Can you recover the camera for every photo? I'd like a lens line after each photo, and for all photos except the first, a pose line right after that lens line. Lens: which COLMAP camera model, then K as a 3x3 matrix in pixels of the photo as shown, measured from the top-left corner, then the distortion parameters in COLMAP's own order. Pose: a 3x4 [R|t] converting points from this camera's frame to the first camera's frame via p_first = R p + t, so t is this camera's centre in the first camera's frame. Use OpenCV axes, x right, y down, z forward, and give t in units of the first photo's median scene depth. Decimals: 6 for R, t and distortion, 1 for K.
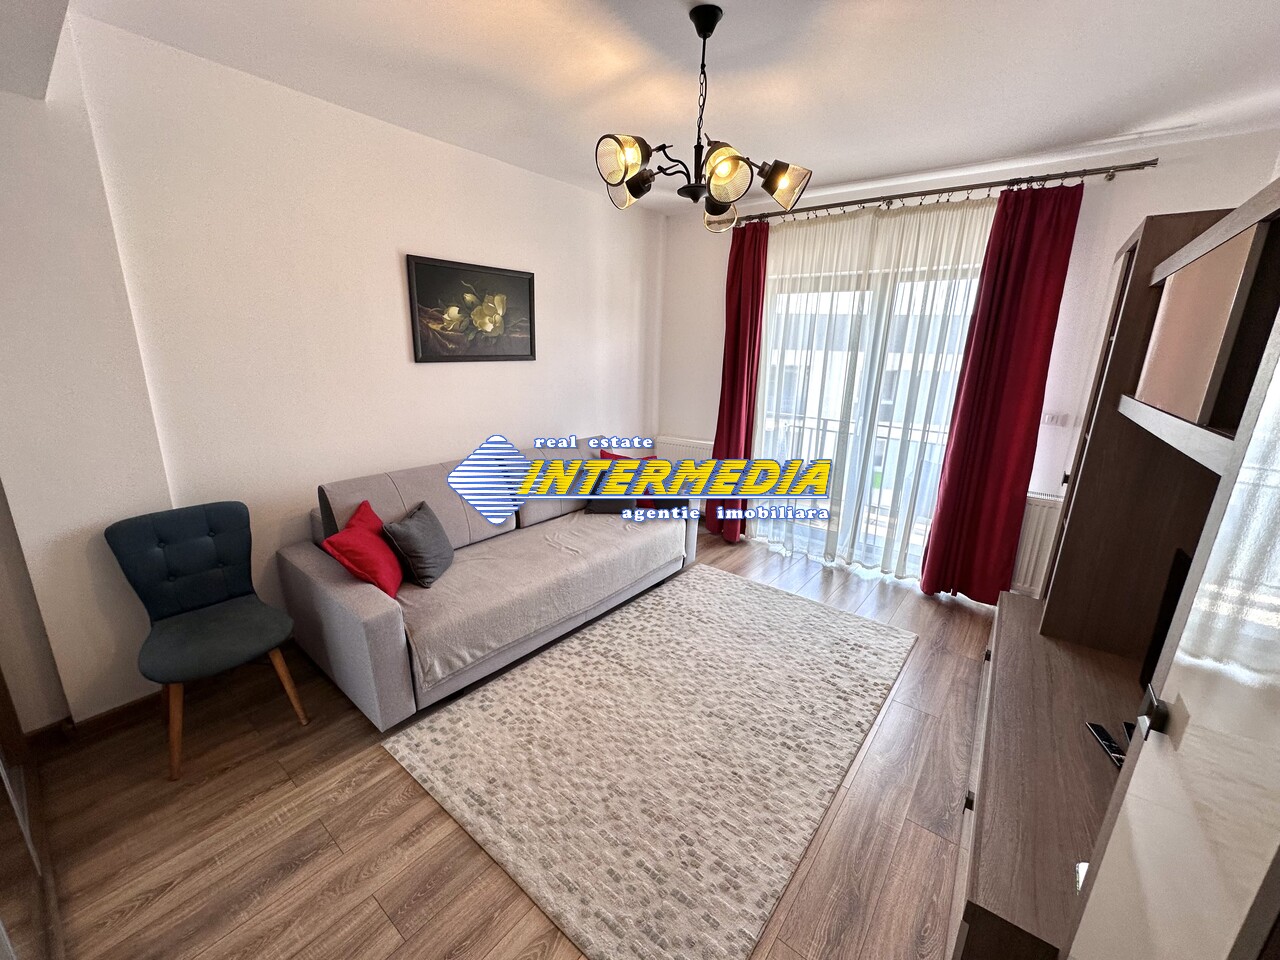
lens RADIAL K [[509.6, 0, 638.0], [0, 509.6, 481.6], [0, 0, 1]] dist [-0.003714, -0.000270]
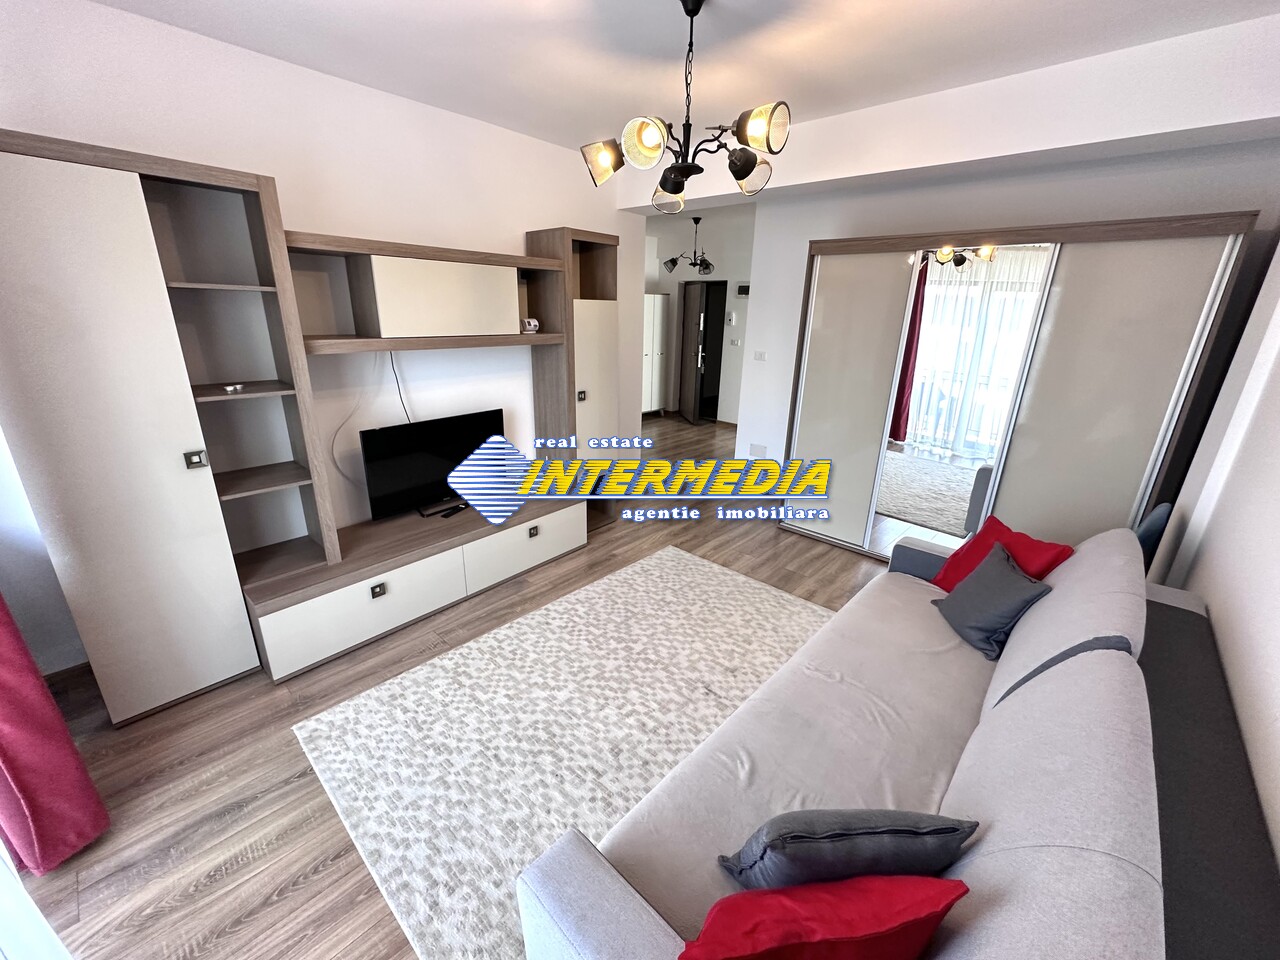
lens RADIAL K [[509.6, 0, 642.3], [0, 509.6, 482.3], [0, 0, 1]] dist [-0.003714, -0.000270]
pose [[-0.996840, -0.067440, 0.041966, 0.076606], [-0.032587, 0.829047, 0.558228, -0.418165], [-0.072439, 0.555097, -0.828625, 1.511590]]
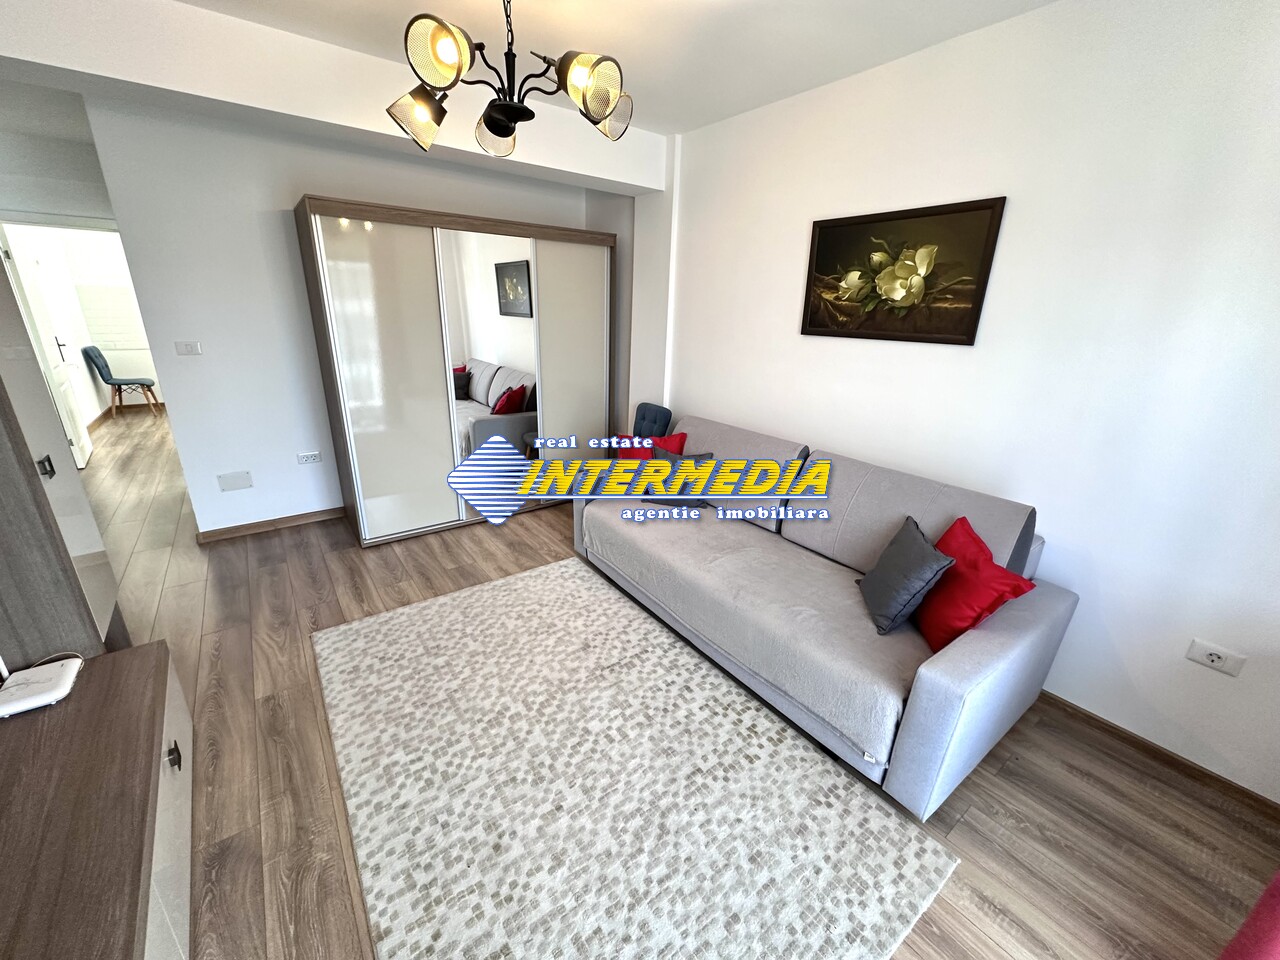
lens RADIAL K [[509.6, 0, 636.9], [0, 509.6, 478.8], [0, 0, 1]] dist [-0.003714, -0.000270]
pose [[-0.251126, 0.280491, -0.926424, 0.691659], [-0.287679, 0.892220, 0.348116, -0.258606], [0.924217, 0.353933, -0.143368, 1.037761]]
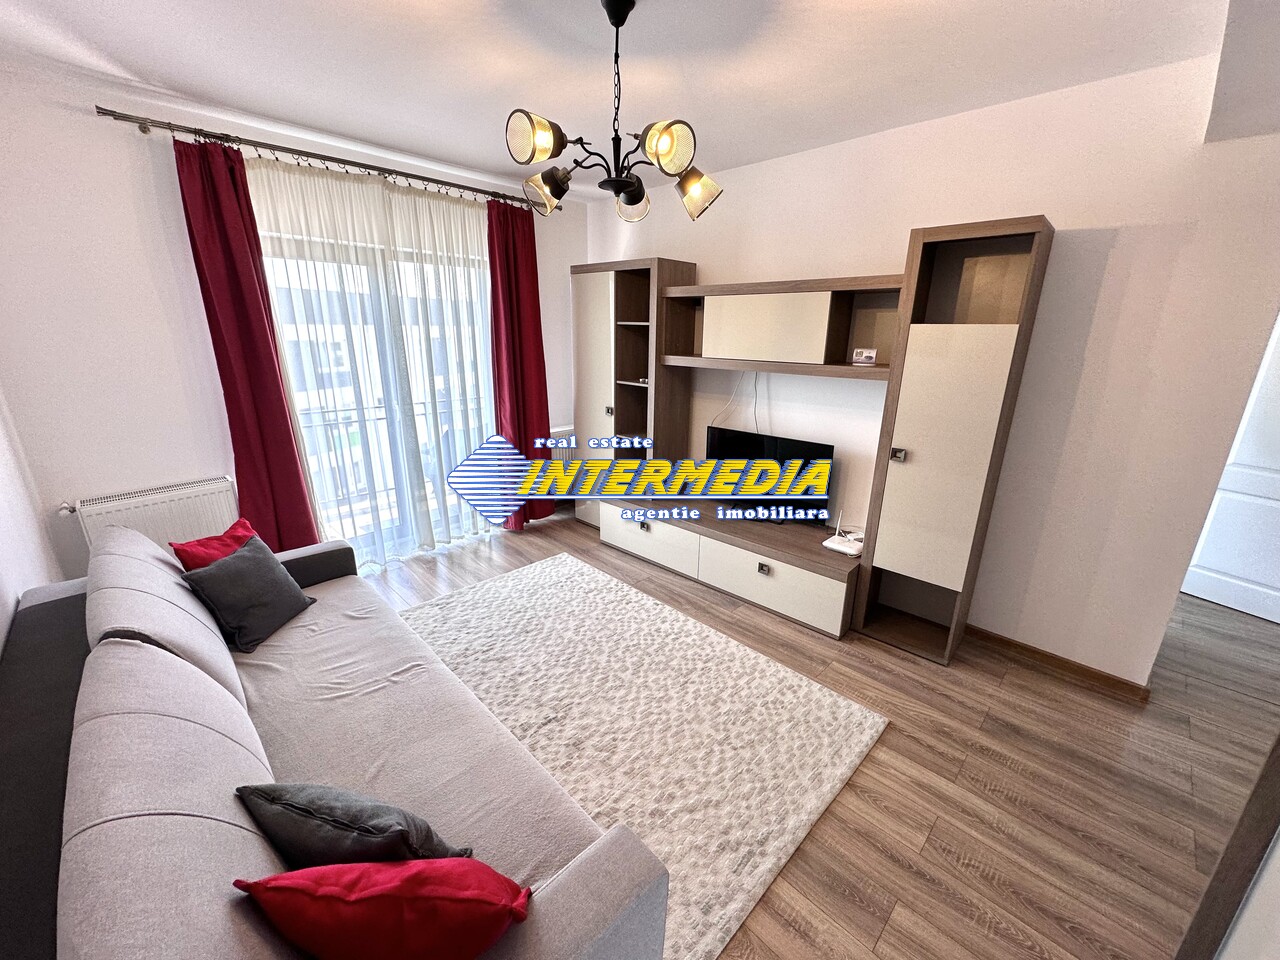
lens RADIAL K [[509.6, 0, 639.3], [0, 509.6, 482.7], [0, 0, 1]] dist [-0.003714, -0.000270]
pose [[0.111245, -0.311270, 0.943788, -0.674540], [0.247072, 0.928527, 0.277114, -0.200256], [-0.962590, 0.202356, 0.180200, 0.610824]]
